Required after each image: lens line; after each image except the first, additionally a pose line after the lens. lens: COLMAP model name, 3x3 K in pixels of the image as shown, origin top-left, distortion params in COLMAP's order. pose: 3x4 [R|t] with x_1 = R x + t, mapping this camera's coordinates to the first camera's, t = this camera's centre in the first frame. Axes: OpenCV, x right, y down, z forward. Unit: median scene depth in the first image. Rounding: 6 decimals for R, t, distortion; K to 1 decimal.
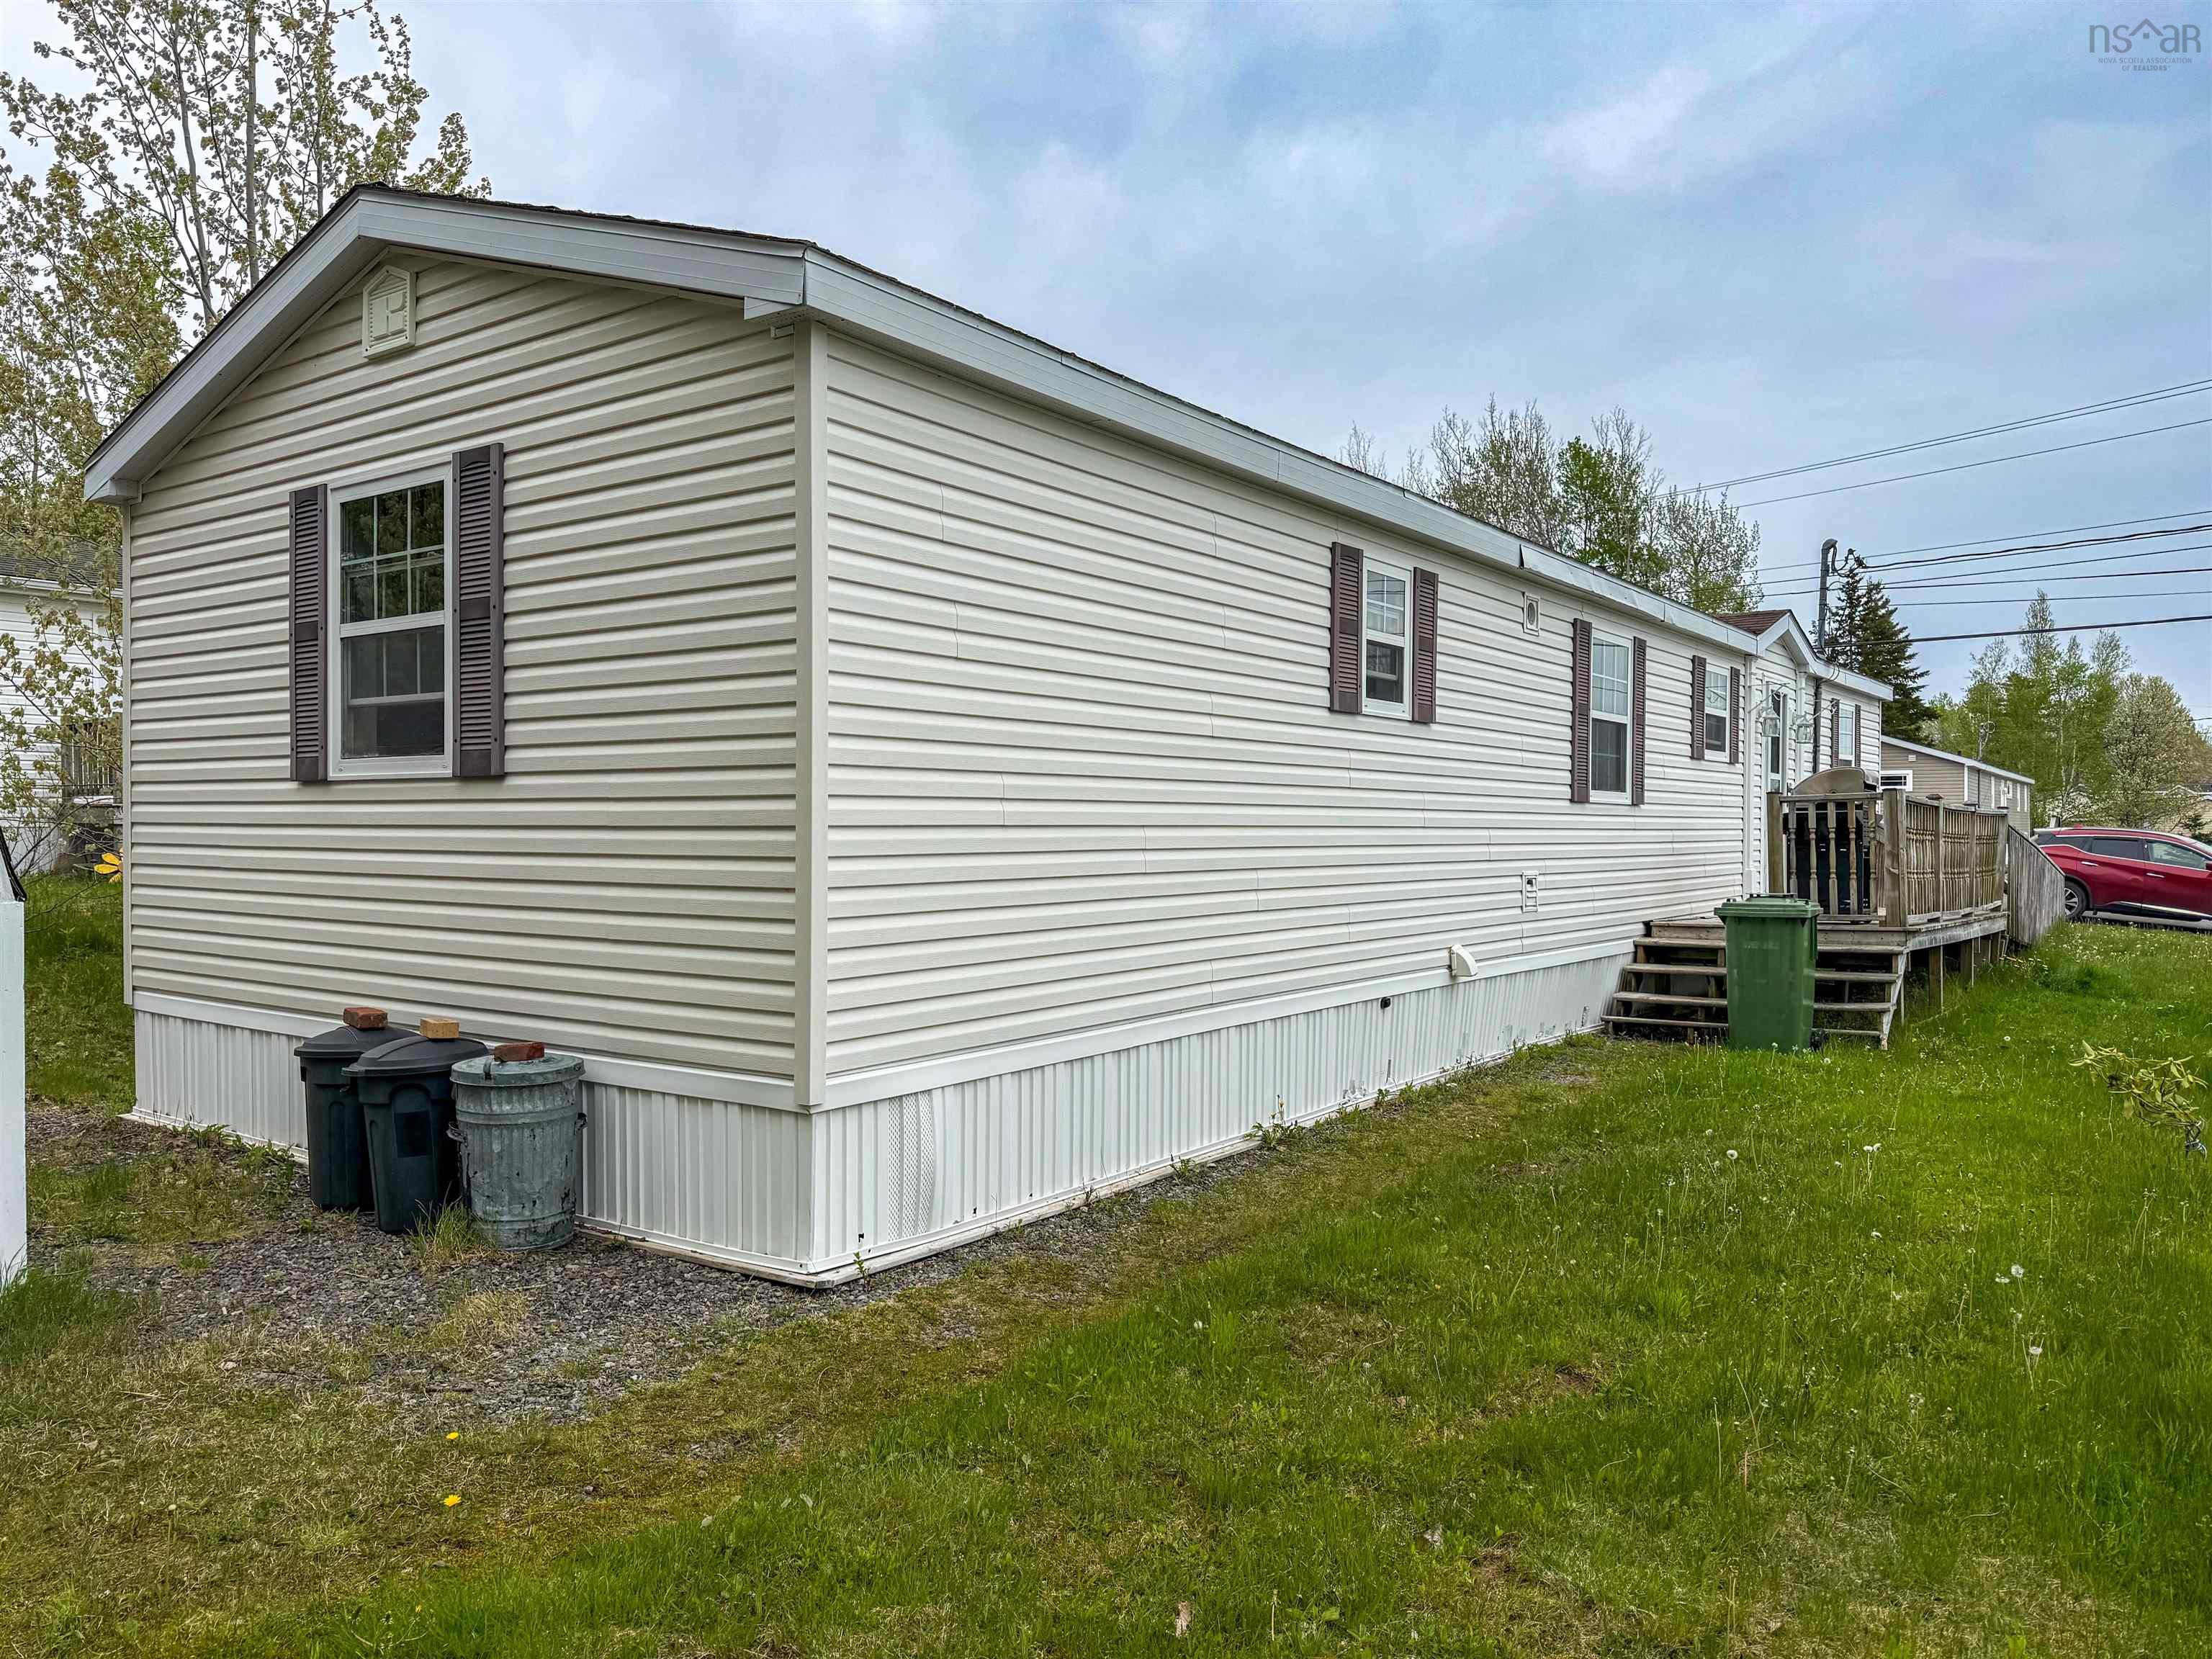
lens RADIAL K [[1541.9, 0, 1072.4], [0, 1541.9, 826.0], [0, 0, 1]] dist [0.060678, -0.105941]
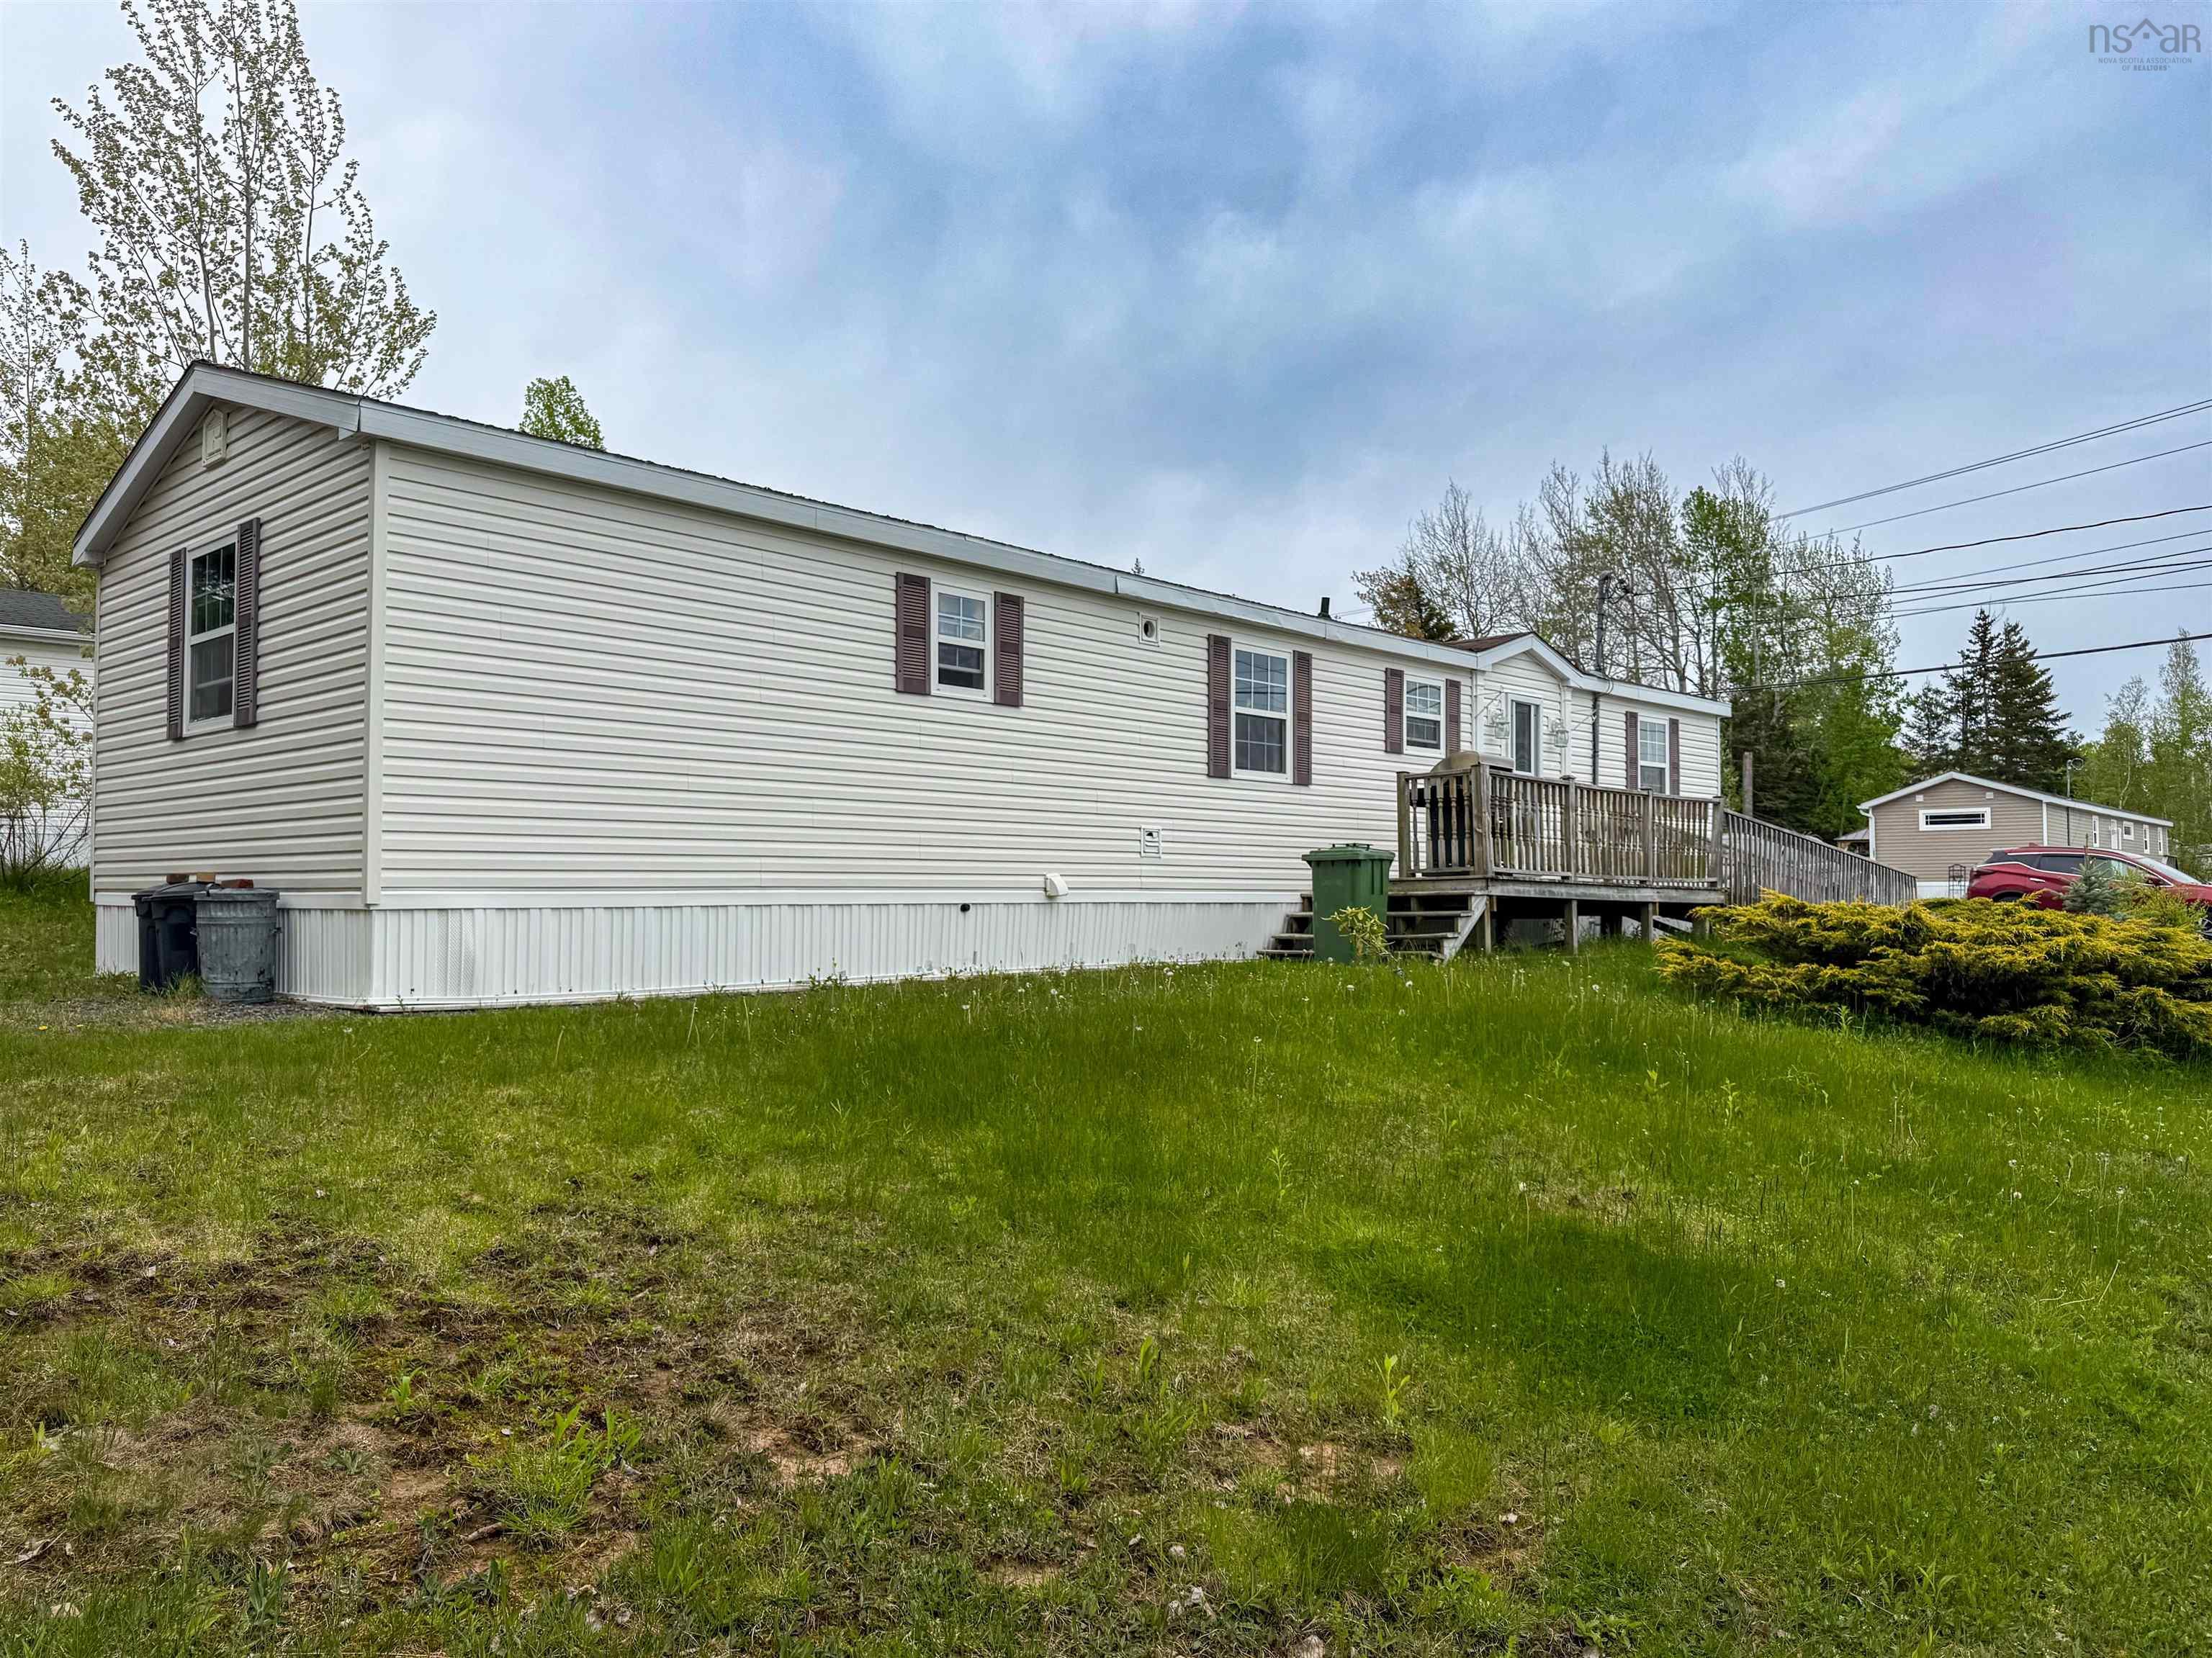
lens RADIAL K [[1574.4, 0, 1106.0], [0, 1574.4, 829.0], [0, 0, 1]] dist [0.013575, 0.000460]
pose [[0.995025, -0.008793, -0.099241, 0.474226], [0.004681, 0.999124, -0.041590, 0.104841], [0.099520, 0.040919, 0.994194, -0.374905]]
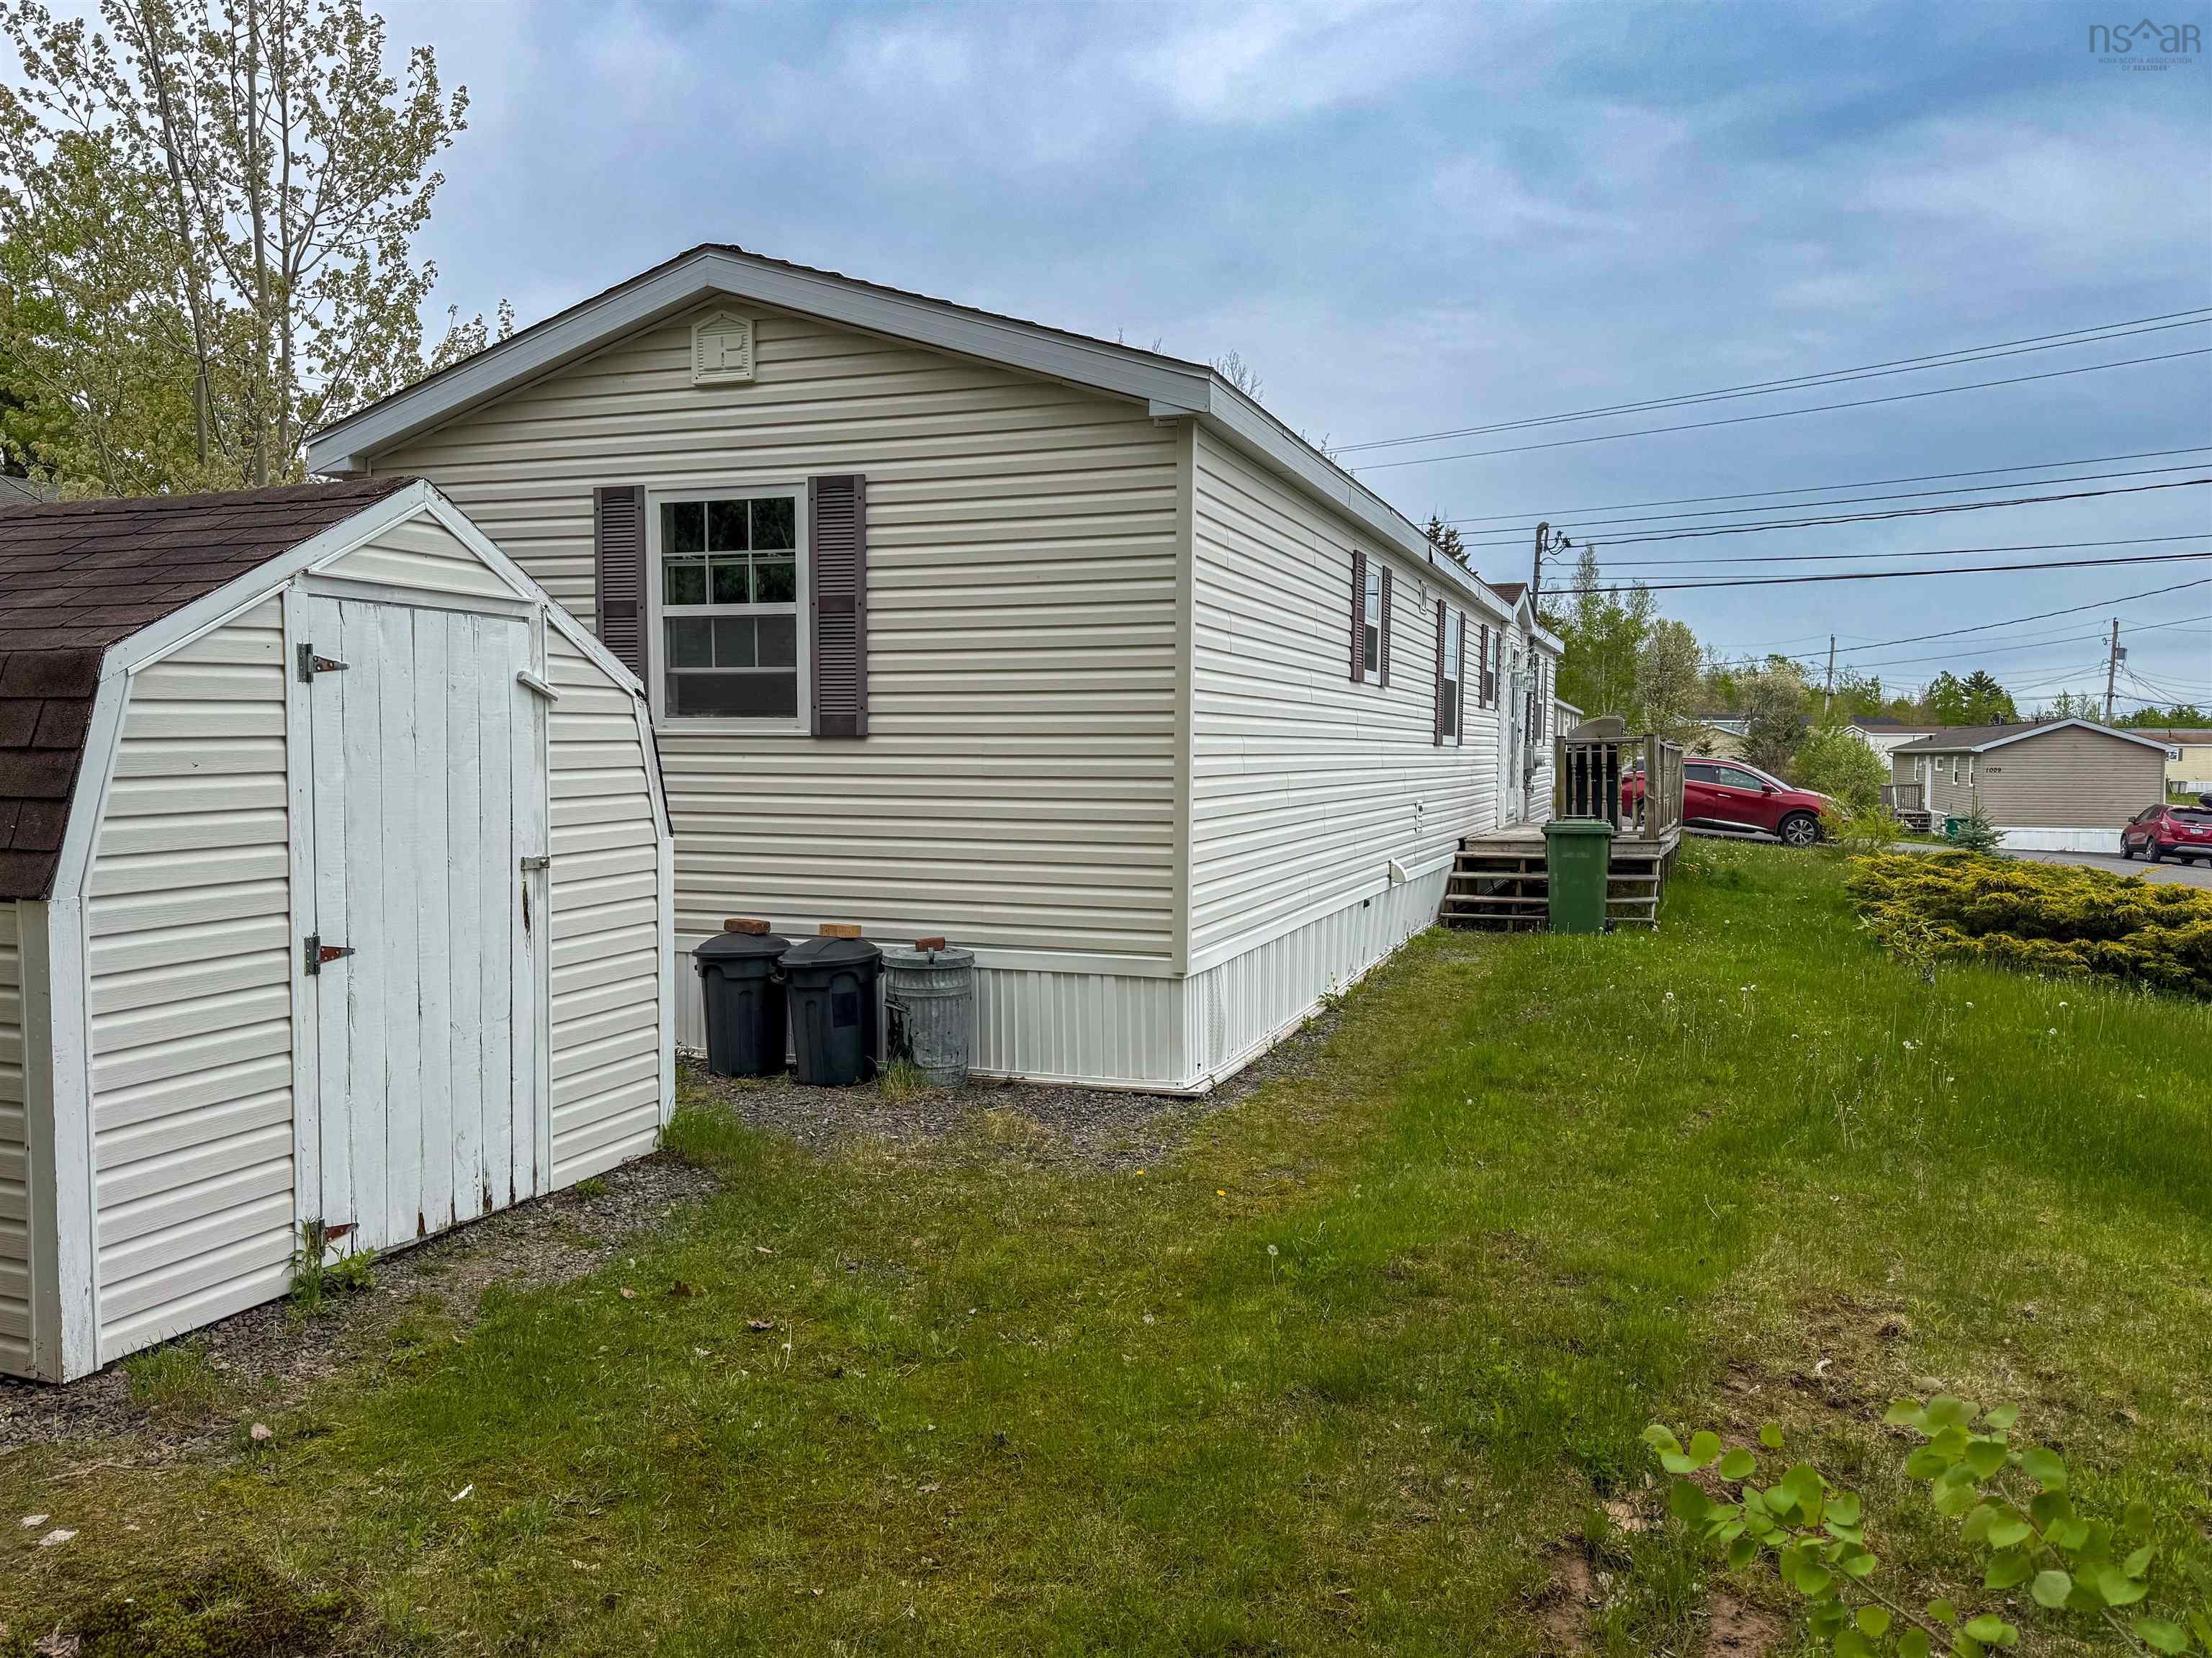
lens RADIAL K [[1541.9, 0, 1106.0], [0, 1541.9, 829.0], [0, 0, 1]] dist [0.069530, 0.000082]
pose [[0.965373, -0.011065, 0.260640, -0.365597], [-0.002458, 0.998670, 0.051500, -0.015389], [-0.260863, -0.050357, 0.964061, -0.210779]]
